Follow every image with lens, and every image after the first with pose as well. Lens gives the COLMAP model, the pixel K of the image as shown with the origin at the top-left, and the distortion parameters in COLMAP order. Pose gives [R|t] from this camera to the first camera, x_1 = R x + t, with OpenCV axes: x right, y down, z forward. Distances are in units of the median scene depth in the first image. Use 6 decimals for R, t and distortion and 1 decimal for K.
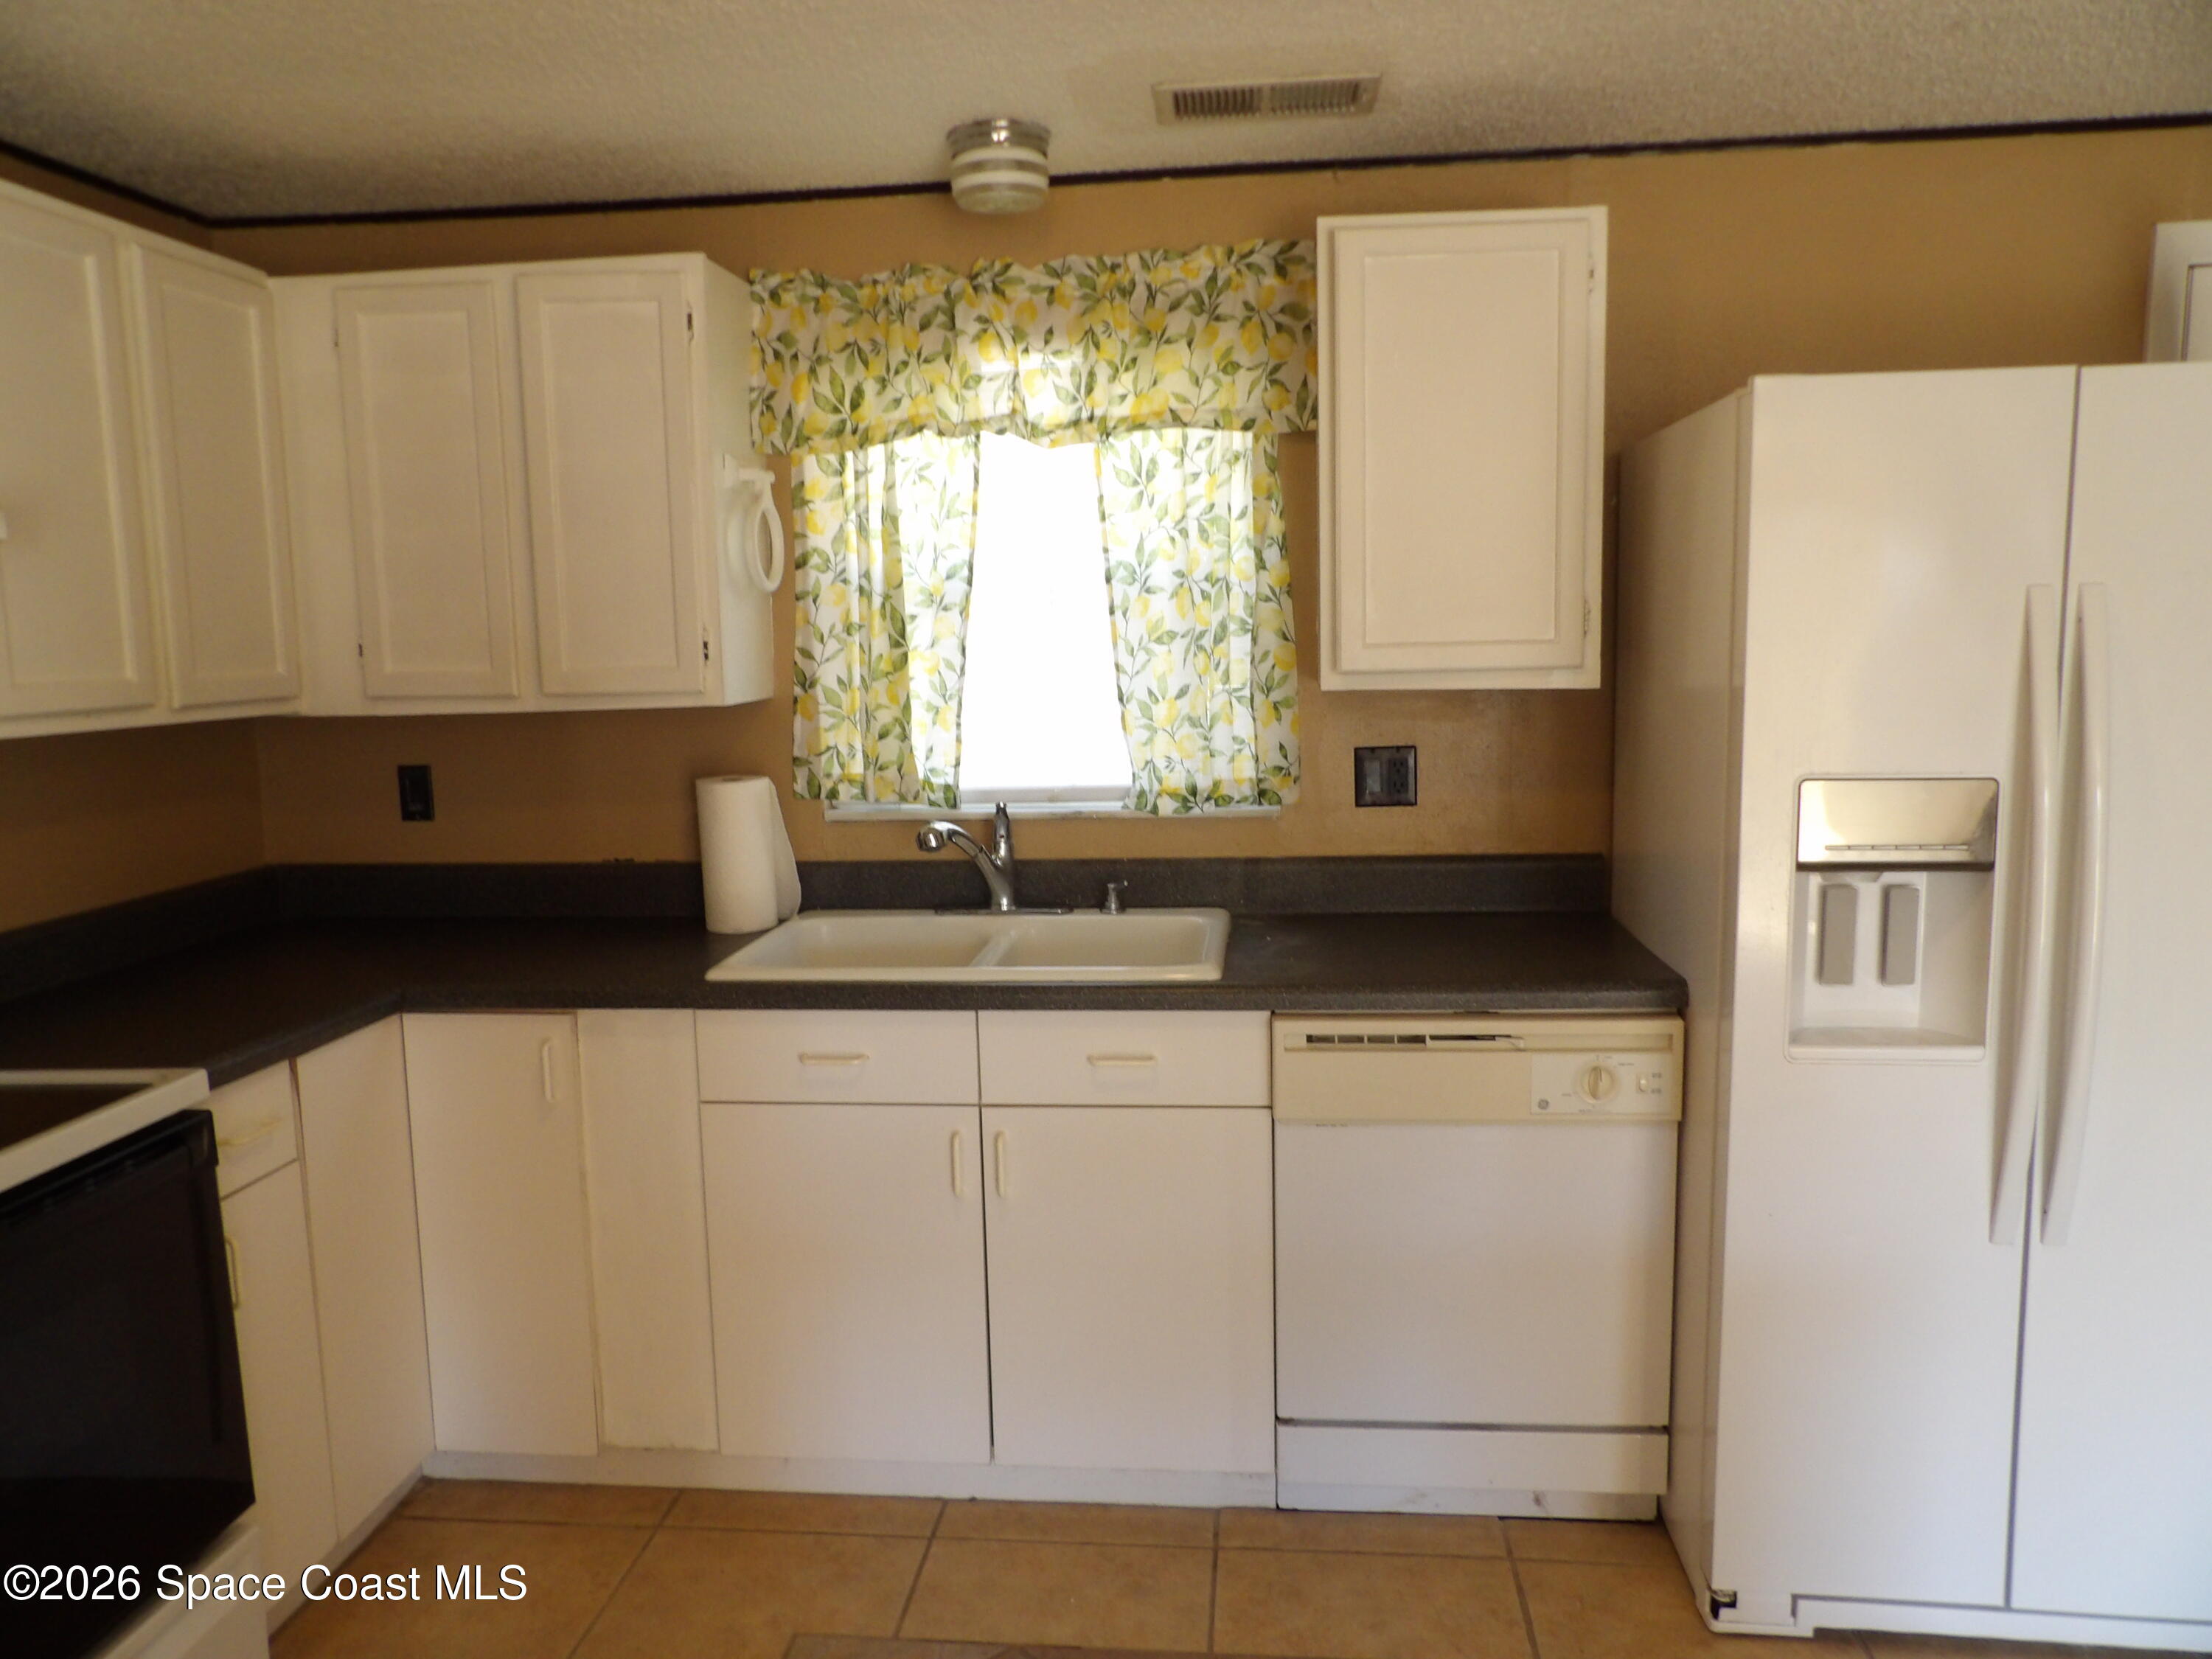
lens RADIAL K [[1598.0, 0, 1098.9], [0, 1598.0, 828.5], [0, 0, 1]] dist [-0.031497, 0.045459]
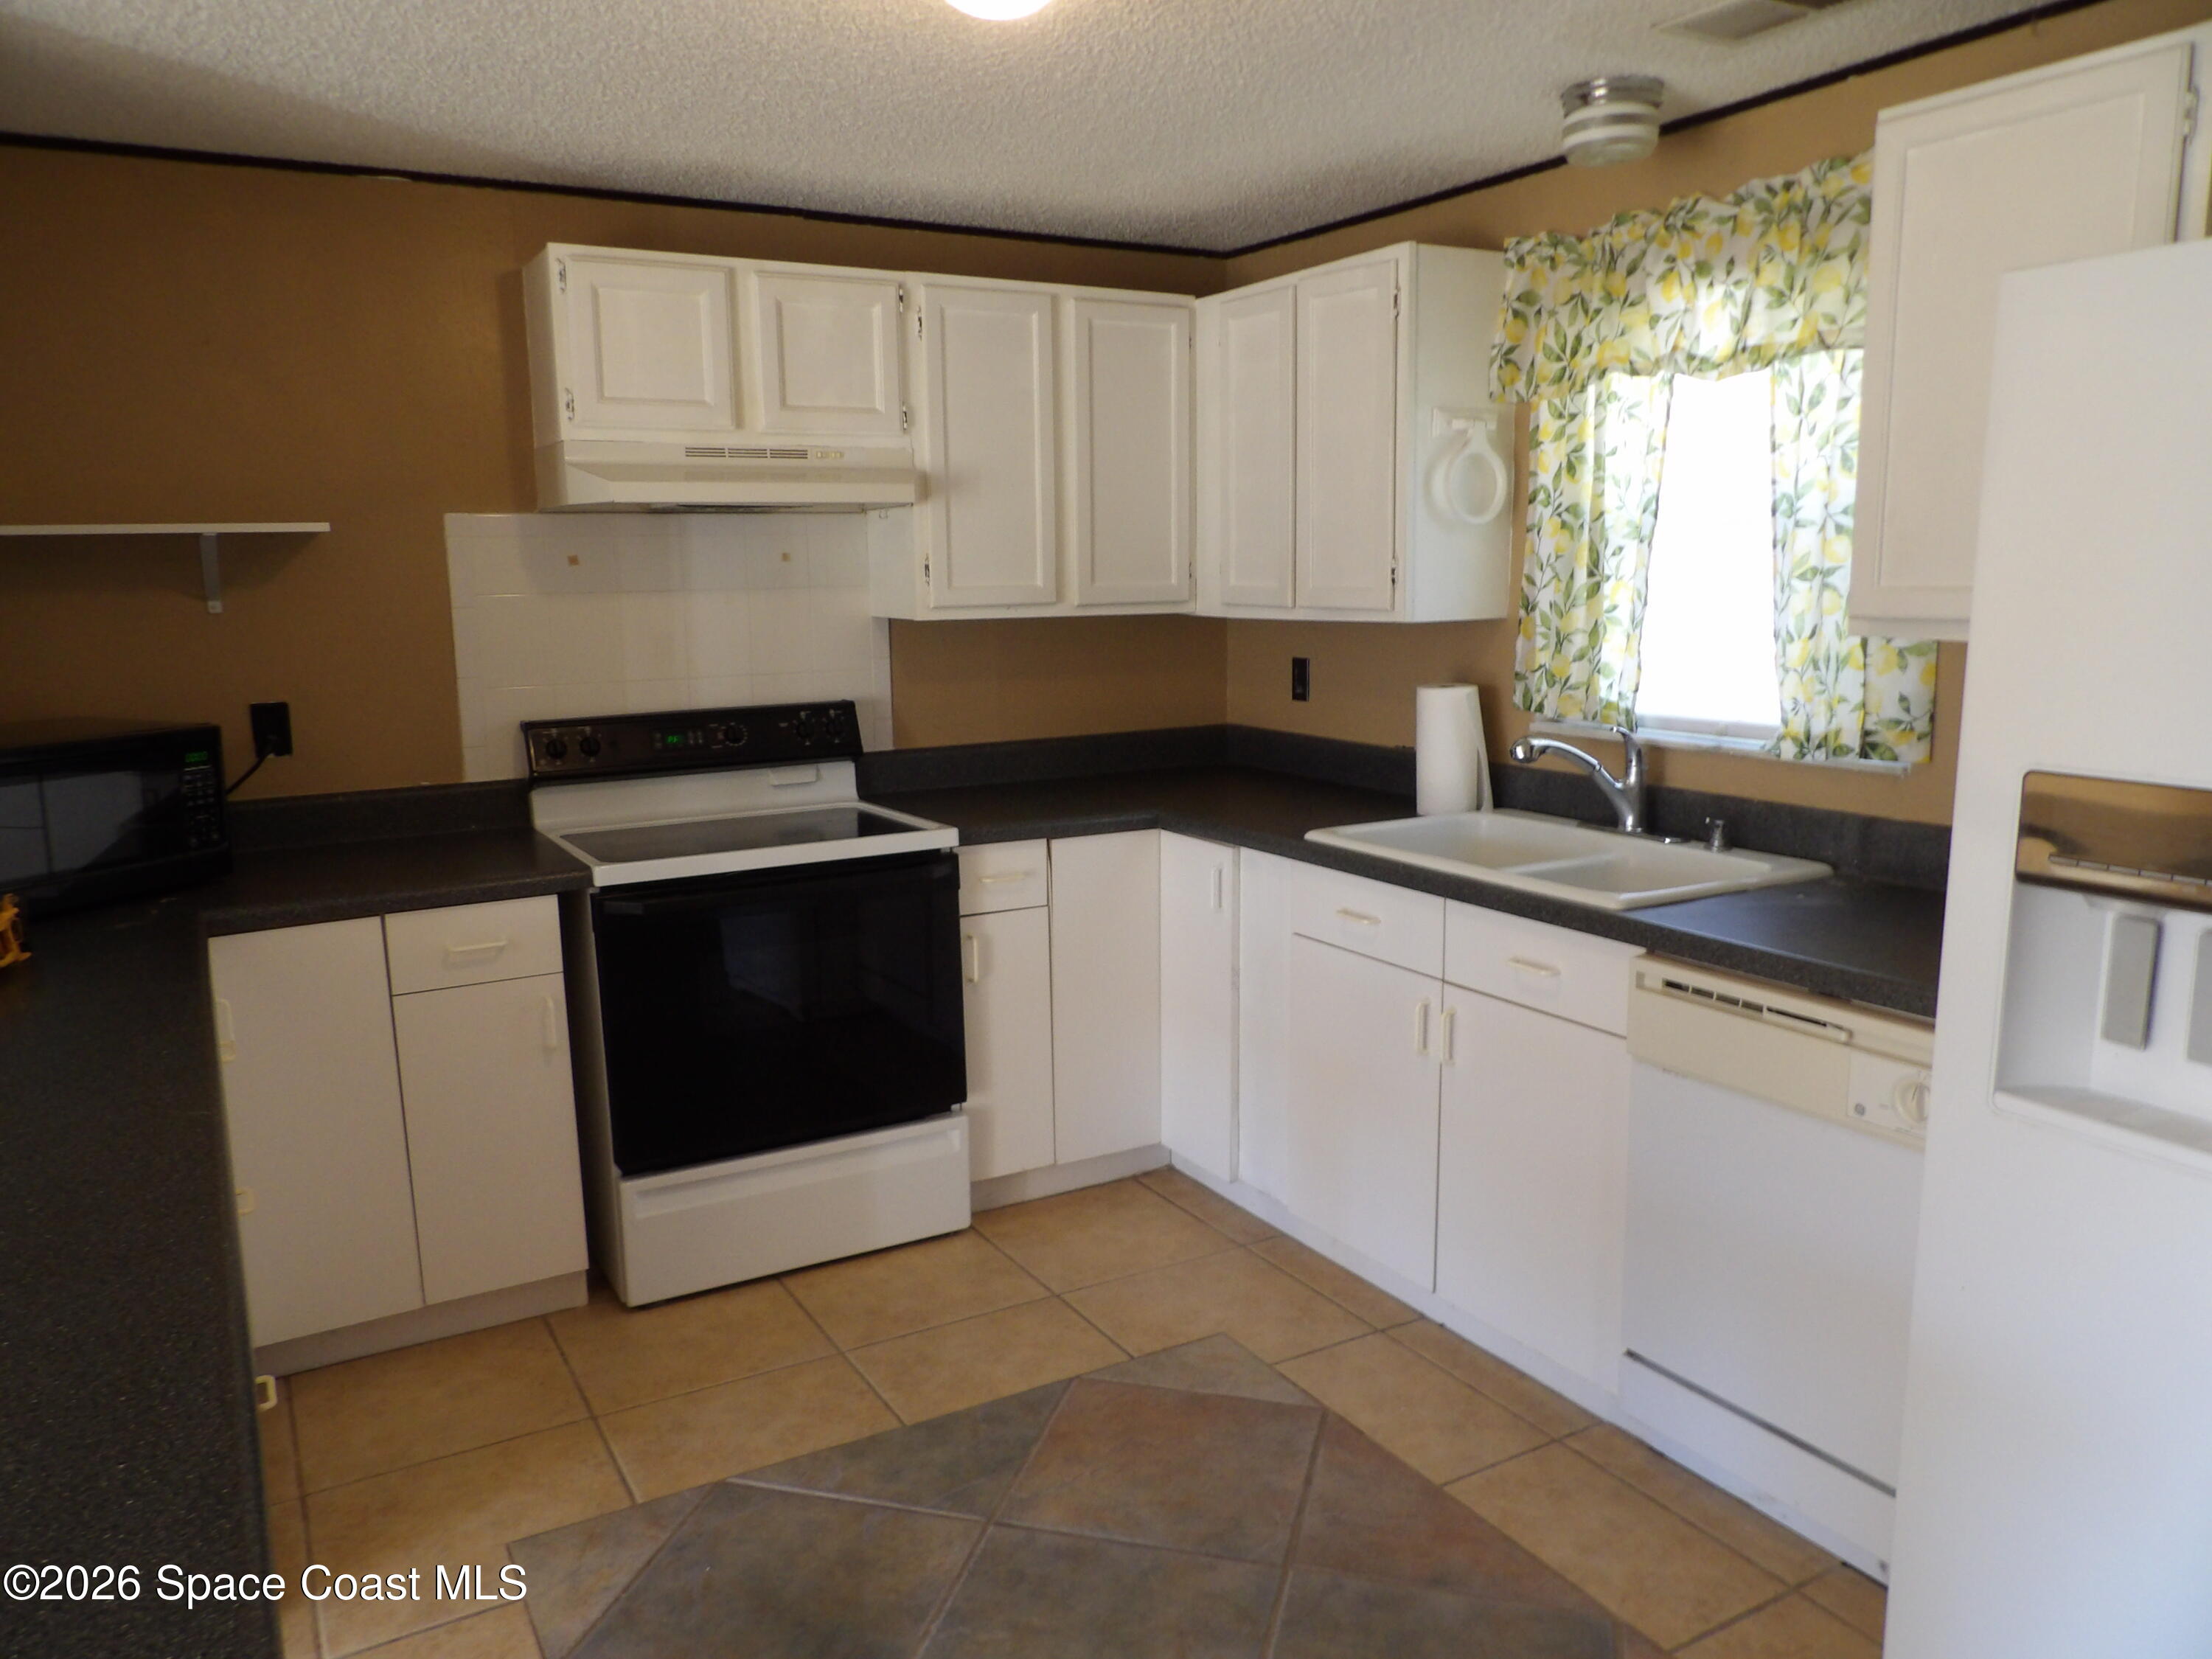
lens RADIAL K [[1598.0, 0, 1106.7], [0, 1598.0, 823.7], [0, 0, 1]] dist [-0.031497, 0.045459]
pose [[0.592588, 0.146923, -0.791993, 0.571174], [-0.104492, 0.988938, 0.105274, -0.028485], [0.798700, 0.020373, 0.601385, 0.098514]]
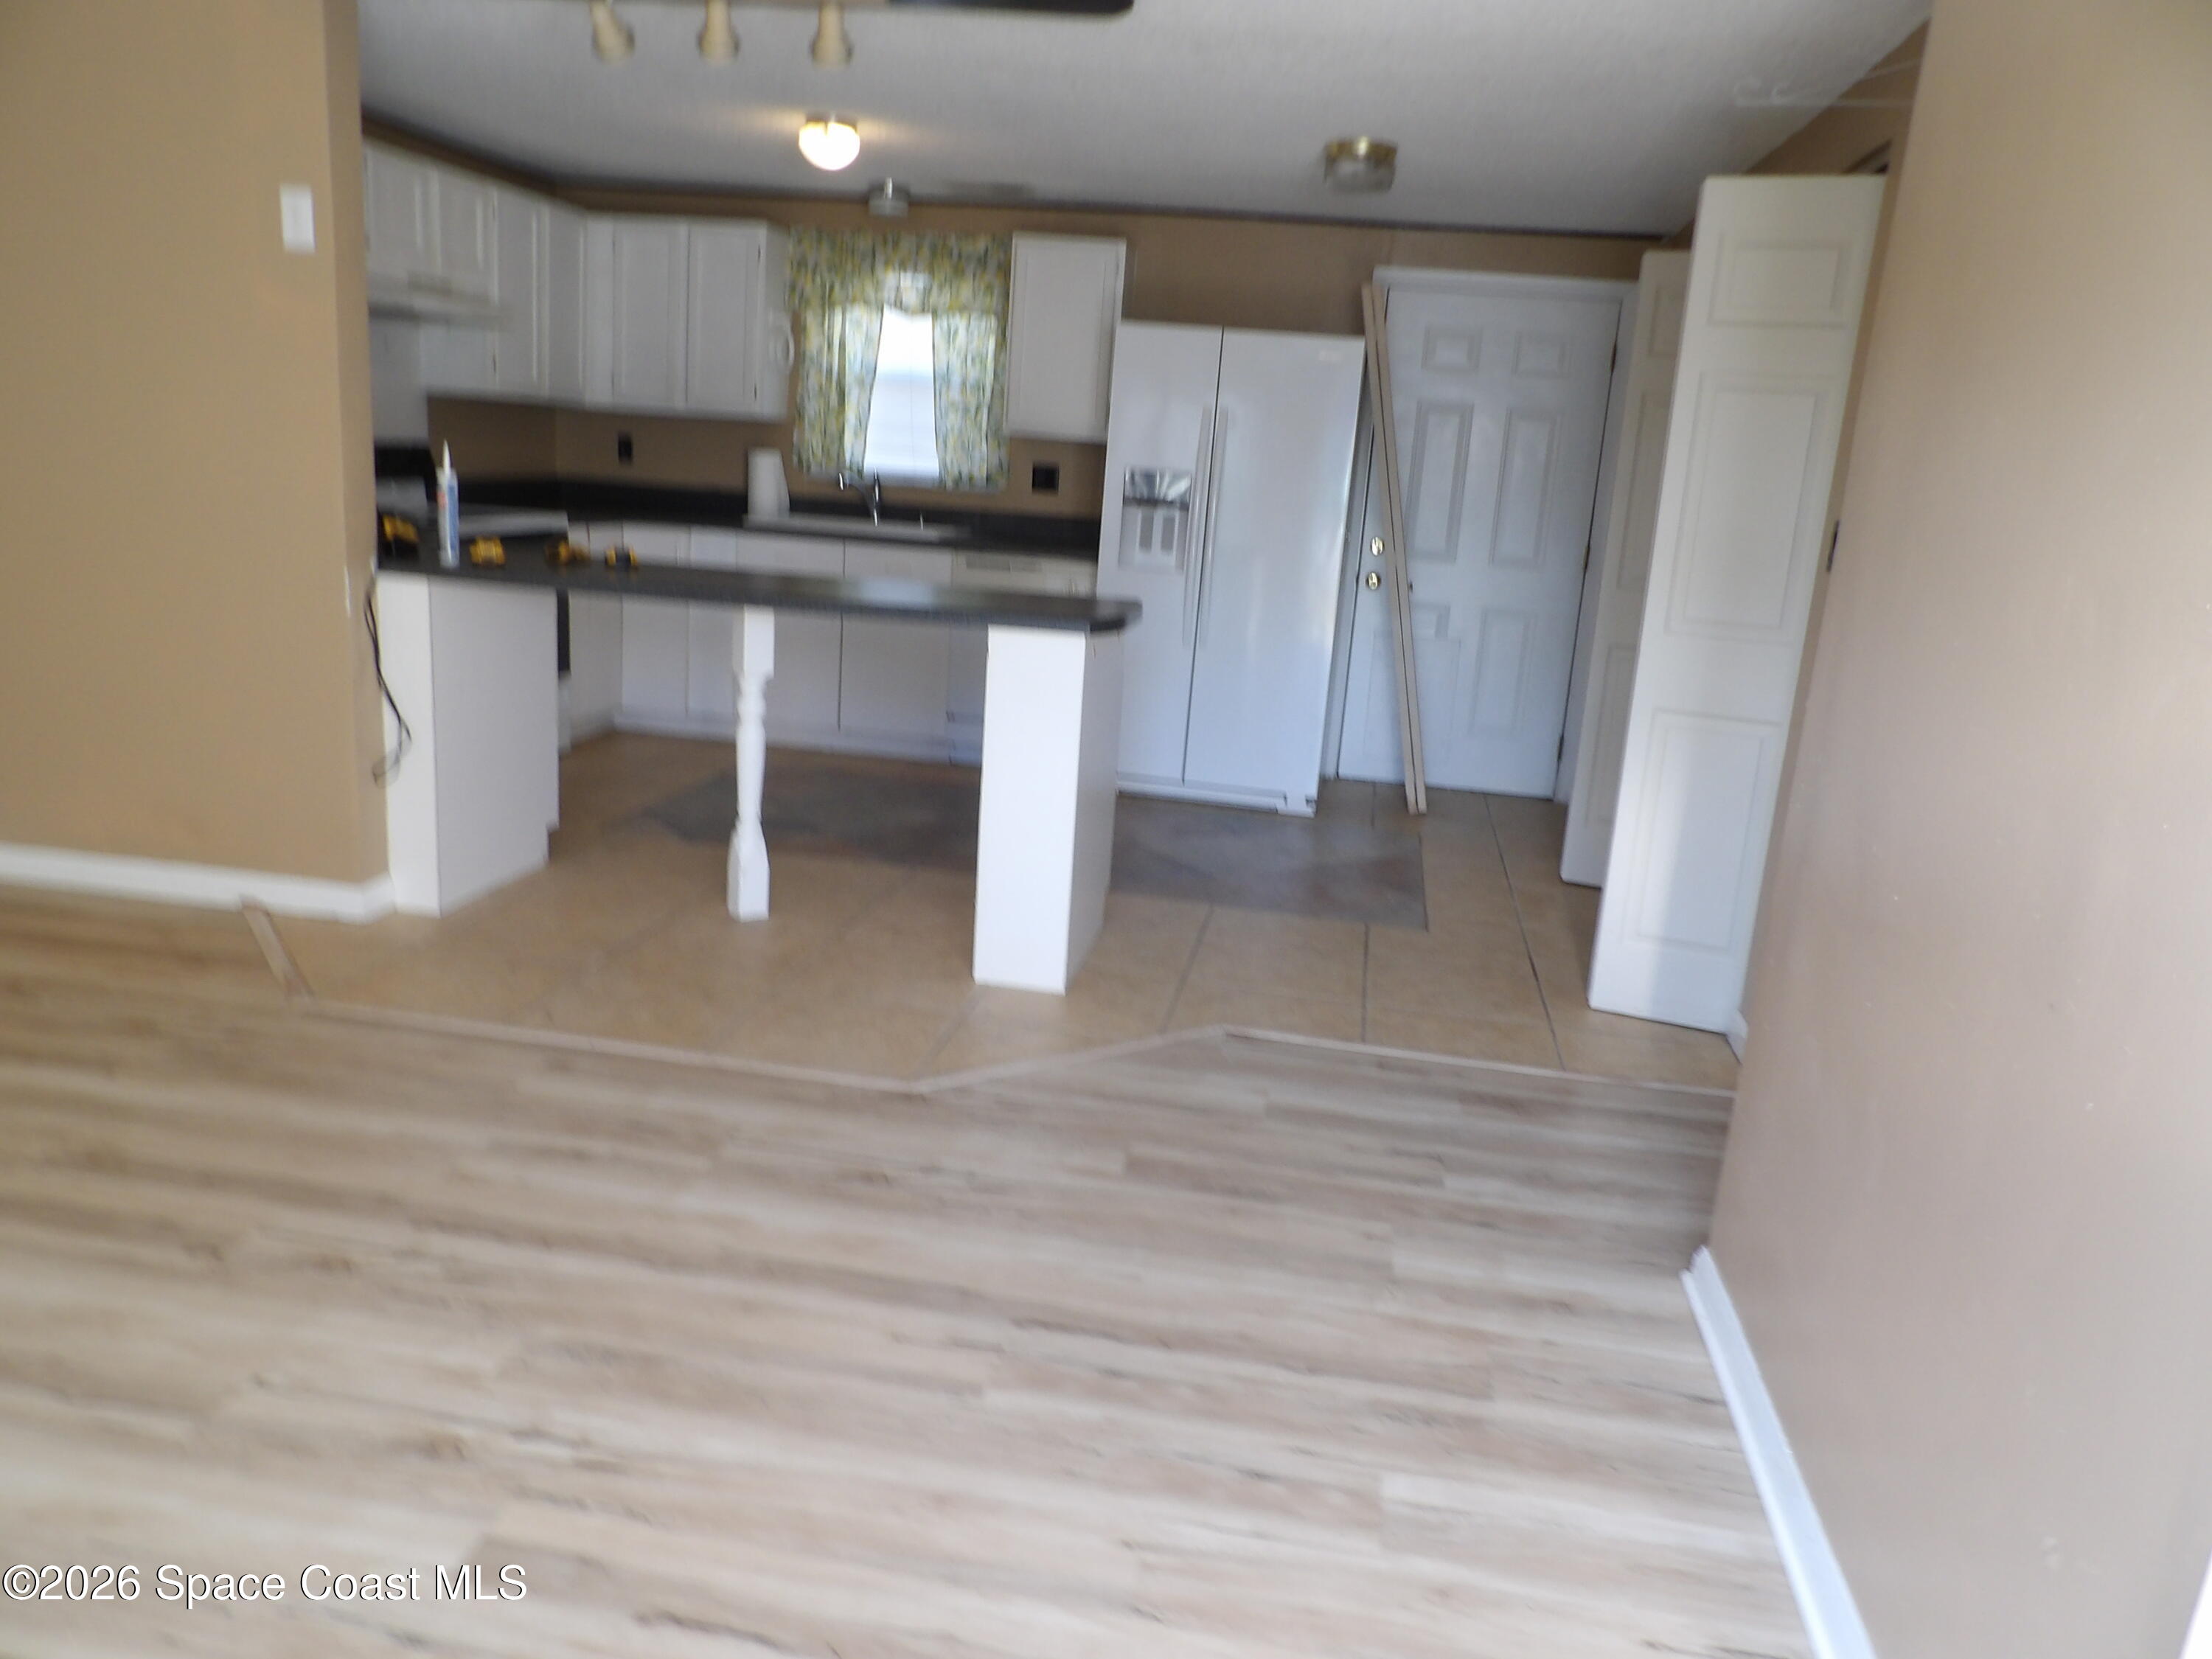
lens RADIAL K [[1598.0, 0, 1095.4], [0, 1598.0, 834.5], [0, 0, 1]] dist [-0.031497, 0.045459]
pose [[0.992954, 0.108533, -0.047562, 0.417549], [-0.103270, 0.989427, 0.101831, 0.232771], [0.058111, -0.096202, 0.993664, -1.319237]]
